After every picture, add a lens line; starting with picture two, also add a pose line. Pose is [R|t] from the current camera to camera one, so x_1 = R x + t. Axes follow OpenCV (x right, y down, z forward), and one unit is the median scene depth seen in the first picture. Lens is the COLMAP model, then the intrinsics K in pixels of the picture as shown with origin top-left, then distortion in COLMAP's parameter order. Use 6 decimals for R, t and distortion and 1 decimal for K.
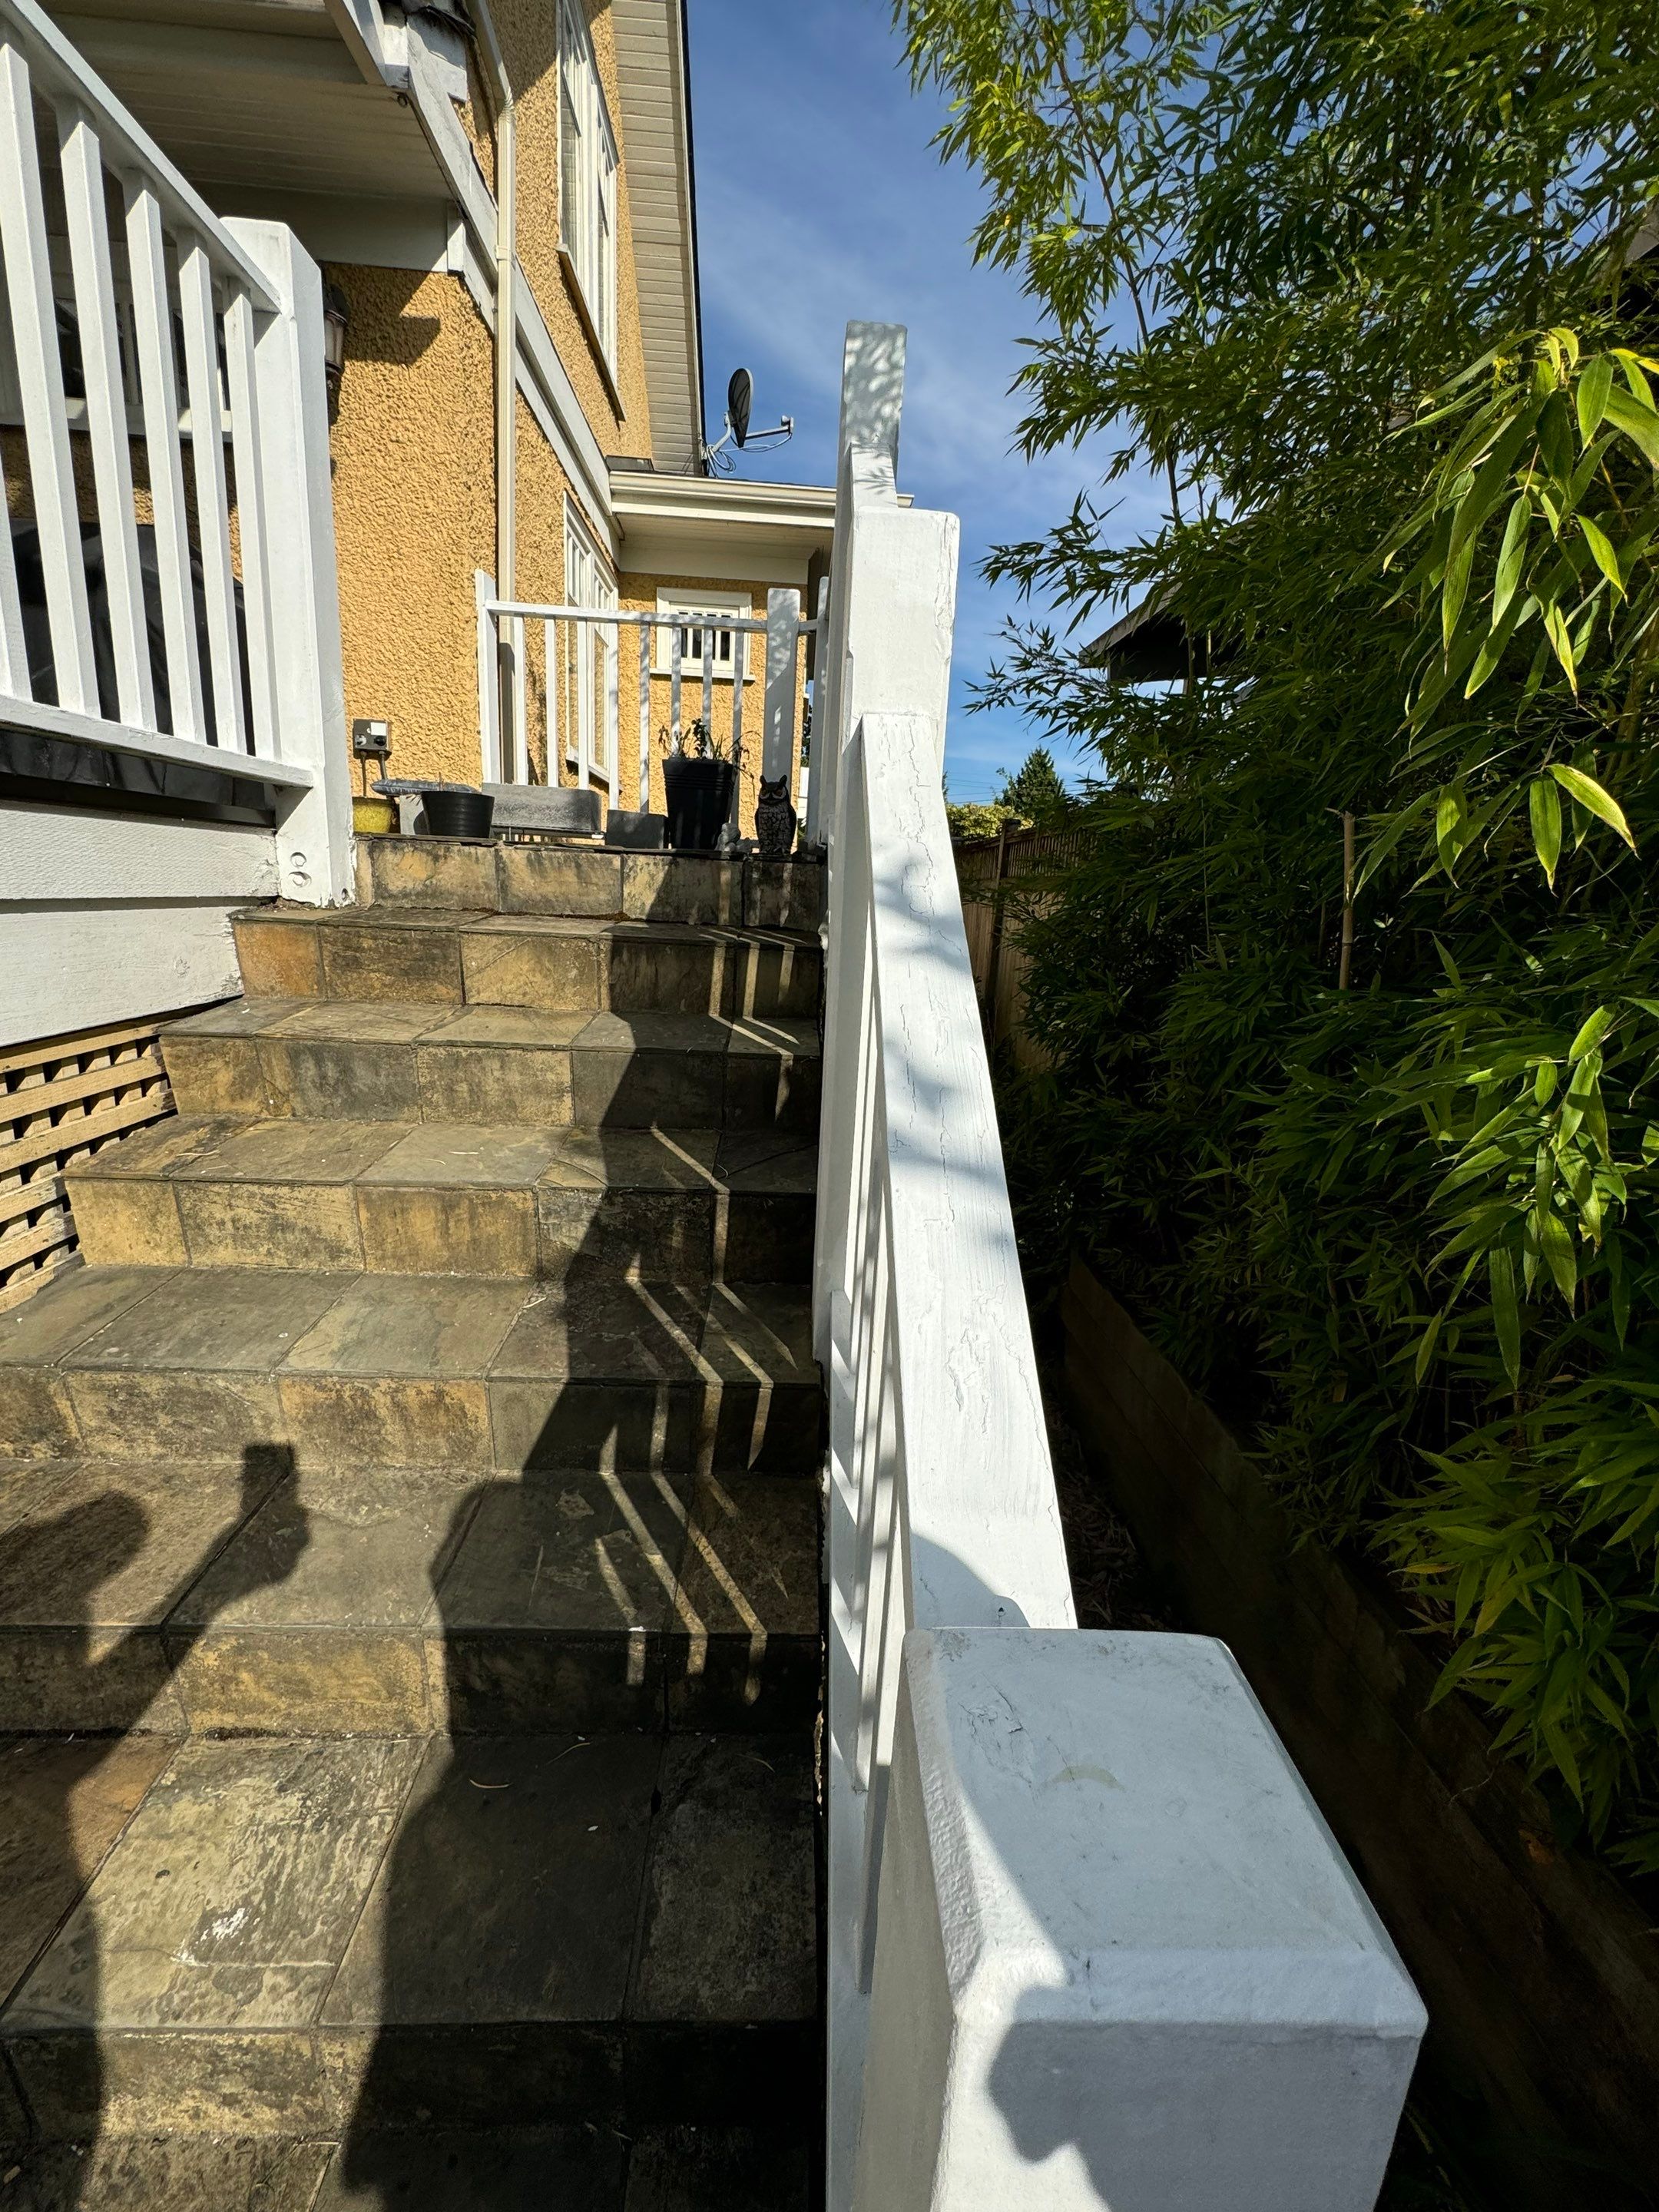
lens RADIAL K [[910.7, 0, 832.1], [0, 910.7, 1104.6], [0, 0, 1]] dist [-0.002176, 0.000623]
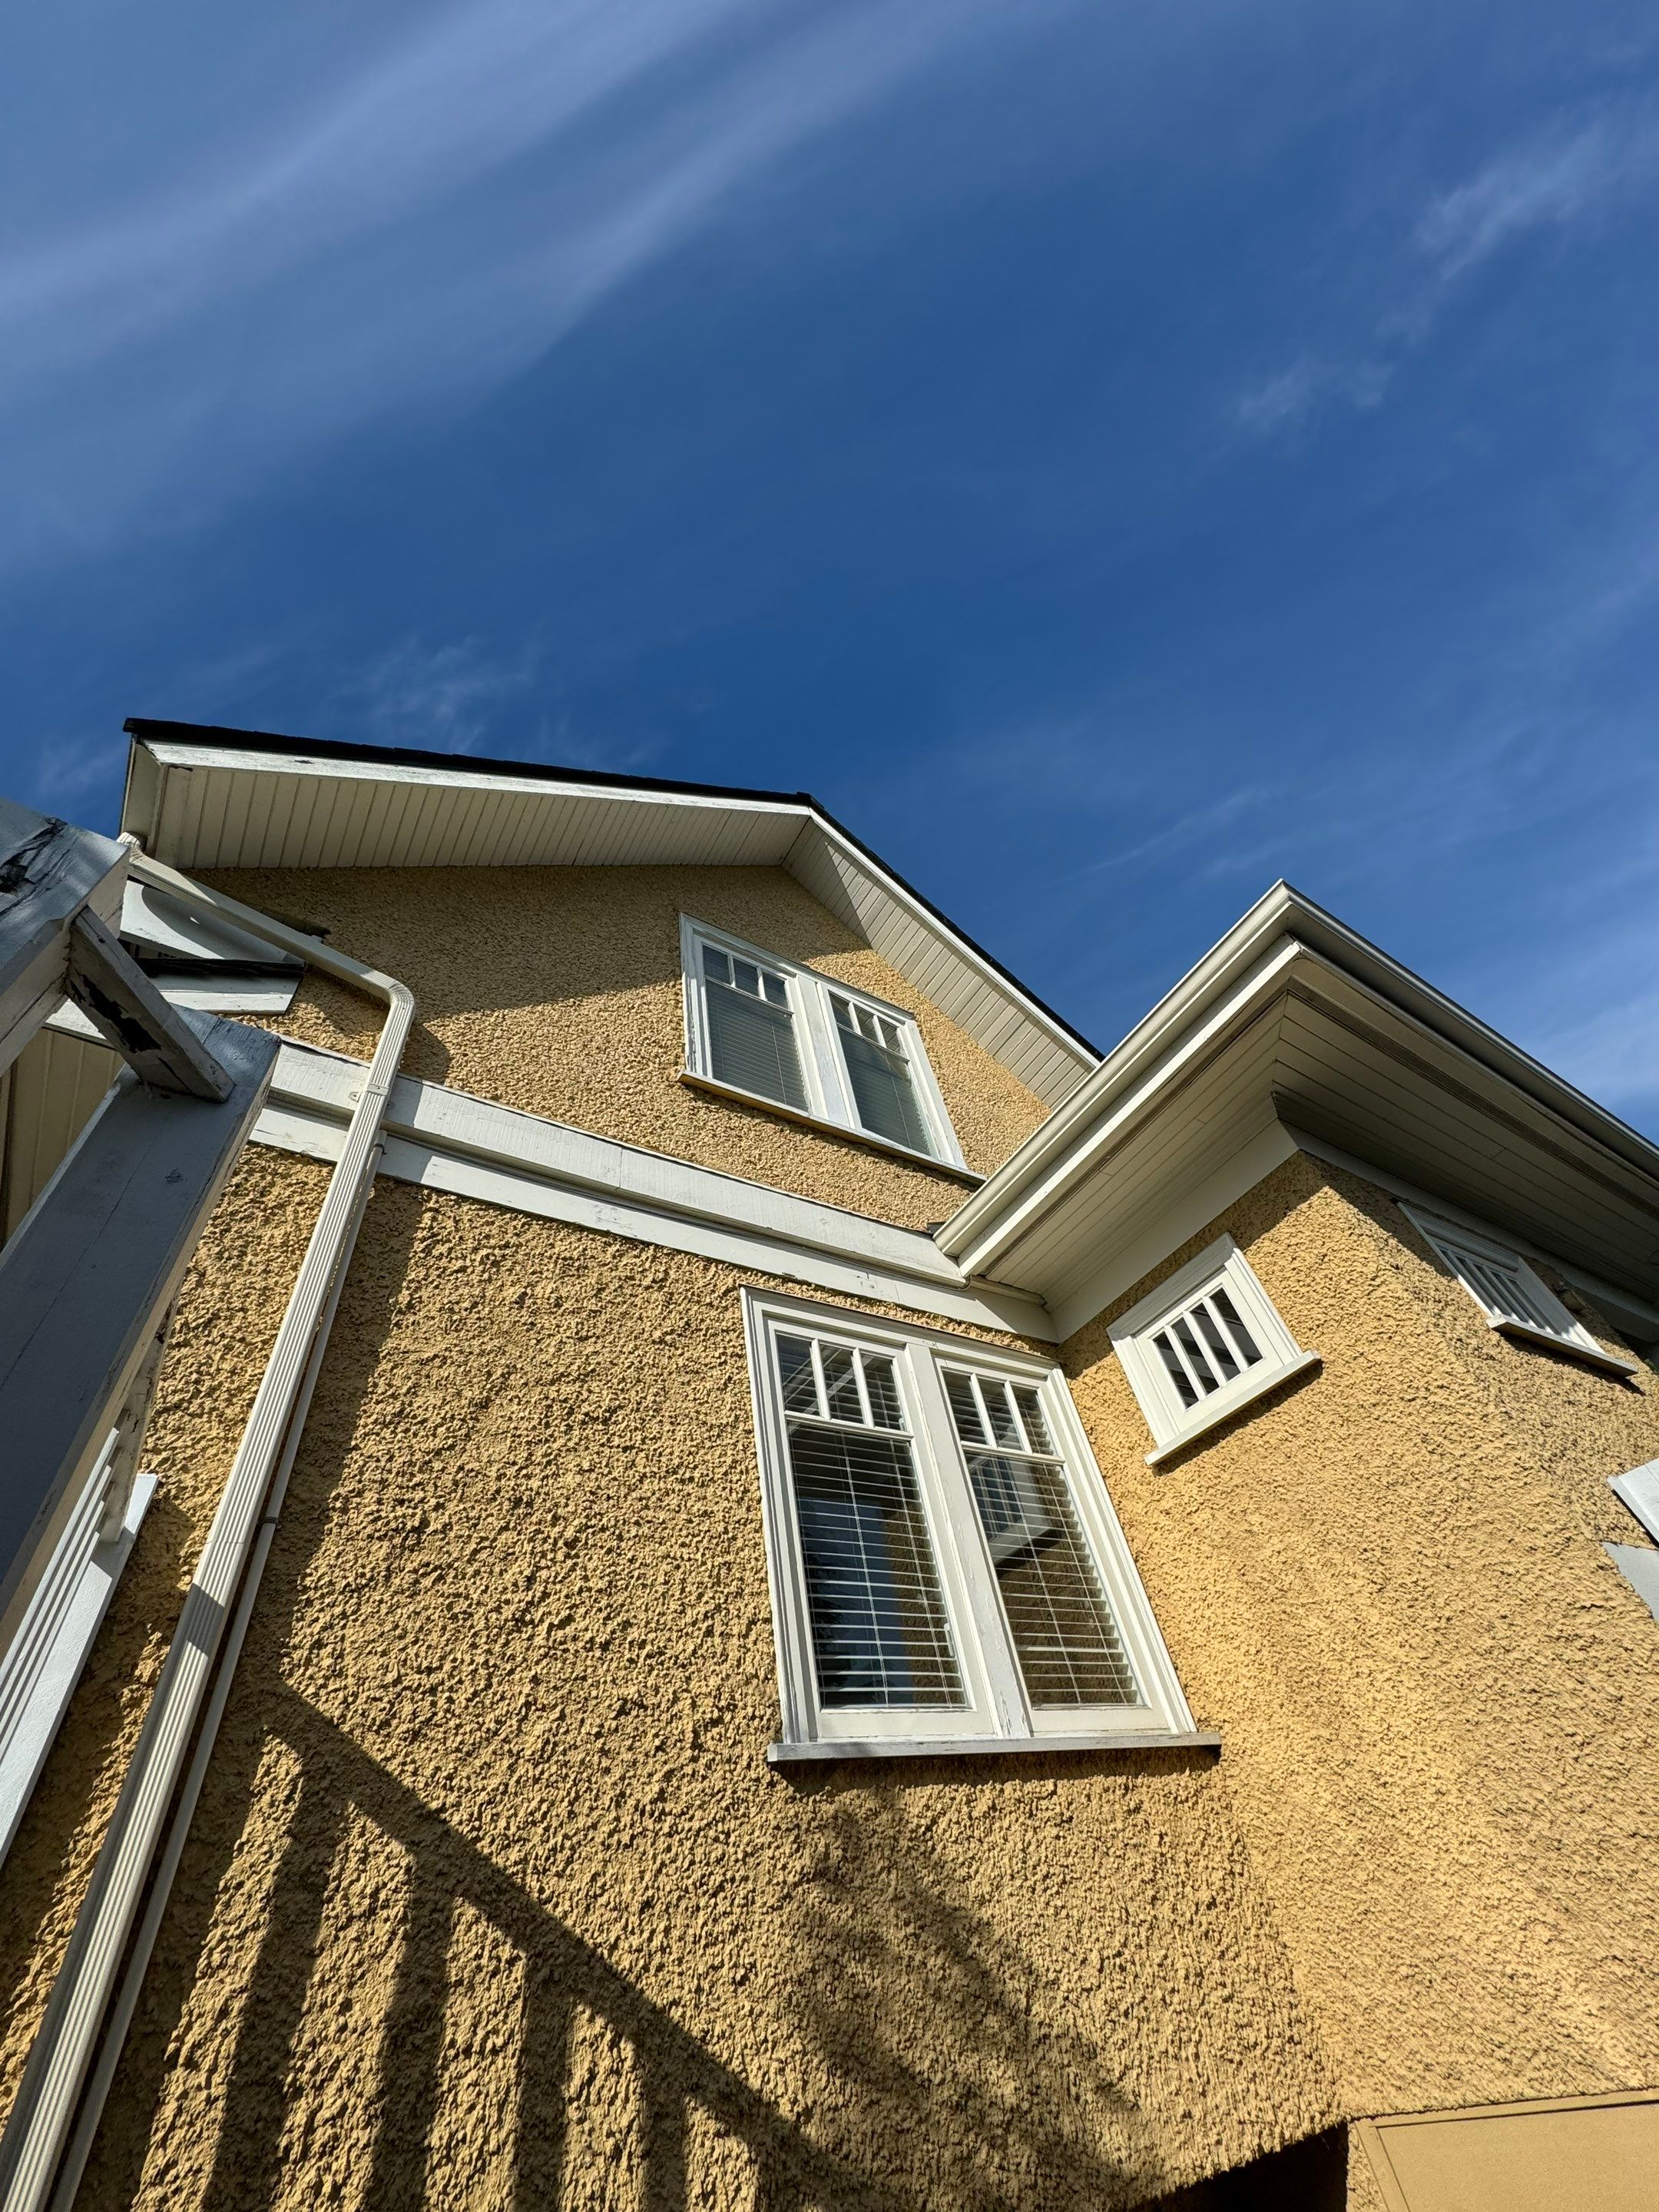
lens RADIAL K [[873.0, 0, 833.6], [0, 873.0, 1111.0], [0, 0, 1]] dist [-0.010341, 0.002528]
pose [[0.480976, -0.716592, -0.505132, 0.363935], [-0.028356, 0.563136, -0.825877, -0.616101], [0.876275, 0.411551, 0.250535, 2.222982]]
